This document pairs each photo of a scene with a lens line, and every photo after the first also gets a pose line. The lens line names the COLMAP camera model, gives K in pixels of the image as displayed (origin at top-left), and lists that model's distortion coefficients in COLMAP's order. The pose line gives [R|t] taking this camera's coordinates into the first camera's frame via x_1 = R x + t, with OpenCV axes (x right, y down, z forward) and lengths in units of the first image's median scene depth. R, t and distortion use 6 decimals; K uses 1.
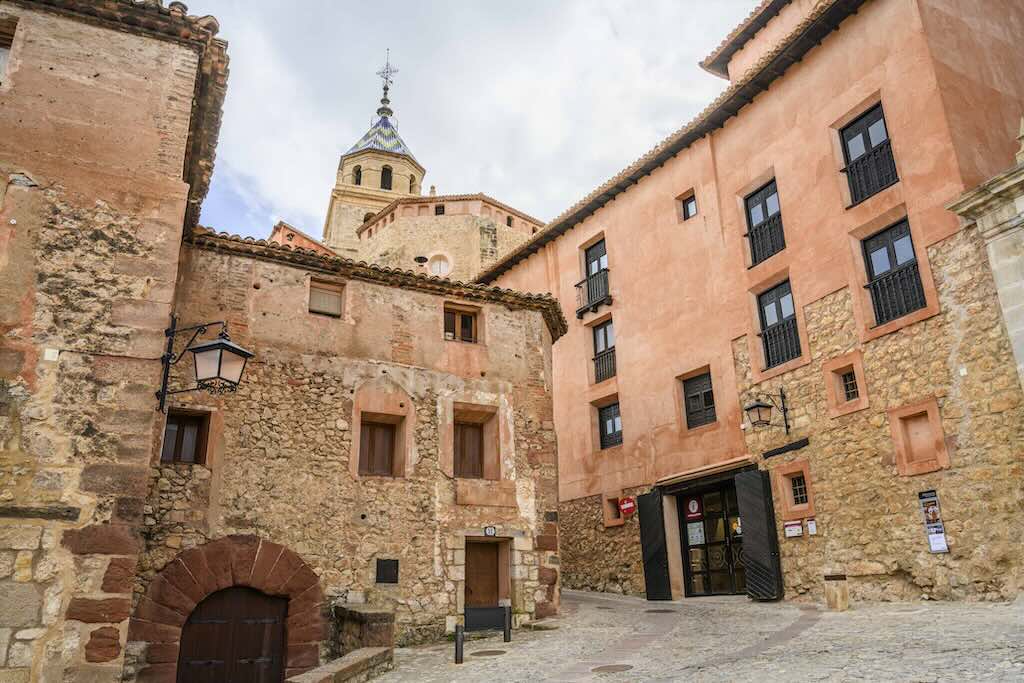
lens RADIAL K [[755.2, 0, 512.0], [0, 755.2, 341.5], [0, 0, 1]] dist [-0.000556, -0.000401]
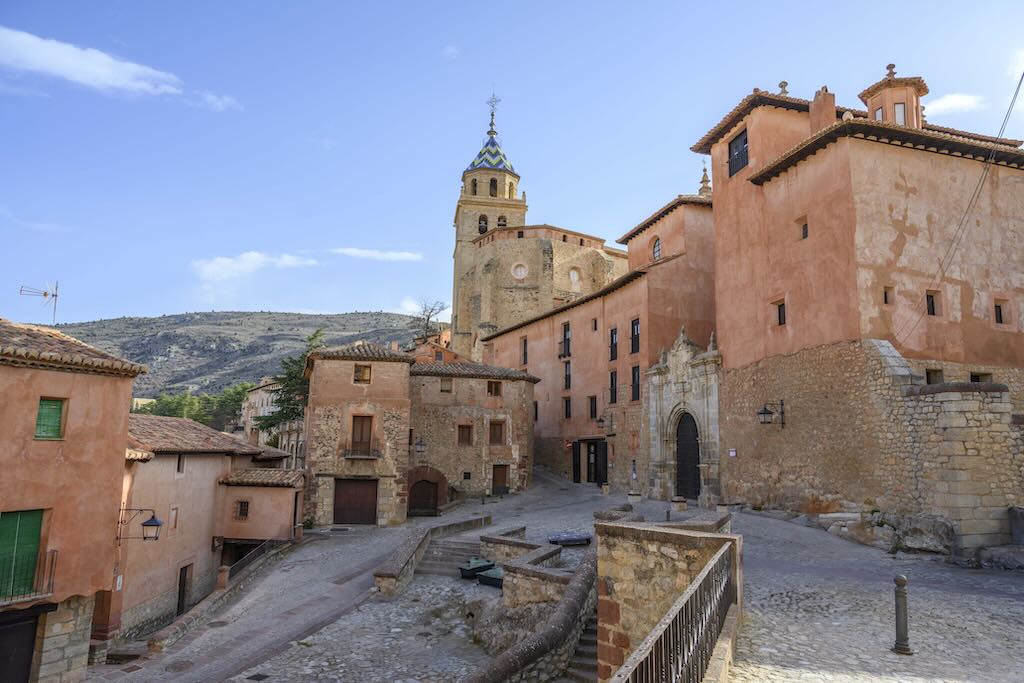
lens RADIAL K [[675.5, 0, 519.6], [0, 675.5, 339.3], [0, 0, 1]] dist [-0.001657, -0.000570]
pose [[0.986098, 0.010448, -0.165839, 0.453377], [0.020786, 0.982426, 0.185489, -0.685972], [0.164863, -0.186357, 0.968551, -1.414557]]
